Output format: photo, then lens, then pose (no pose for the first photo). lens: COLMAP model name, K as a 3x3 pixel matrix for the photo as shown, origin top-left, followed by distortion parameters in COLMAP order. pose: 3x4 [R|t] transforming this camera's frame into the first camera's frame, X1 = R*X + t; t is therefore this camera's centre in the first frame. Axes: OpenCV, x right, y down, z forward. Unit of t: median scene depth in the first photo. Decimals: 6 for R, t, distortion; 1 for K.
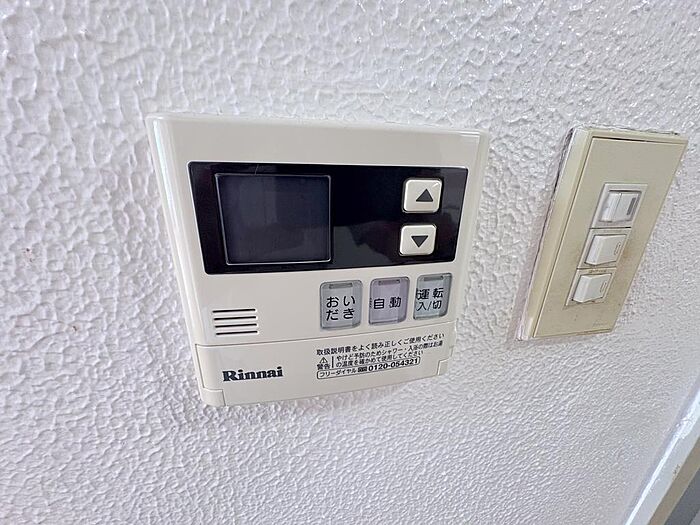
lens RADIAL K [[280.2, 0, 349.3], [0, 280.2, 263.6], [0, 0, 1]] dist [0.001156, 0.000245]
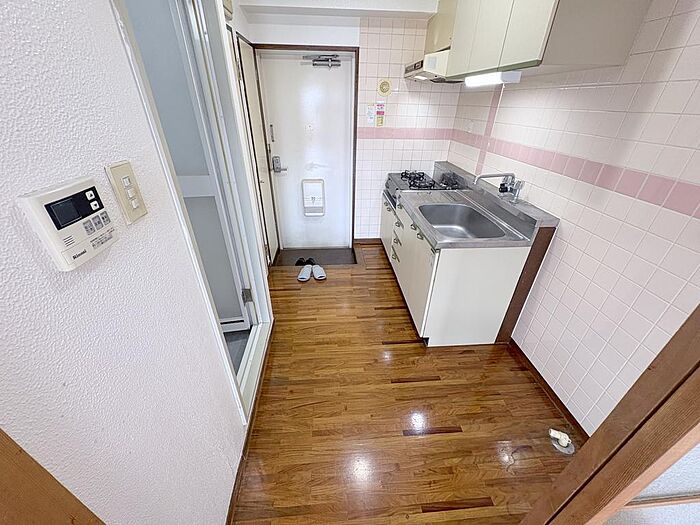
lens RADIAL K [[280.2, 0, 349.5], [0, 280.2, 262.5], [0, 0, 1]] dist [0.001156, 0.000245]
pose [[0.131522, -0.515899, 0.846493, -3.071556], [0.318664, 0.830591, 0.456696, -0.074614], [-0.938699, 0.209681, 0.273640, -3.347323]]
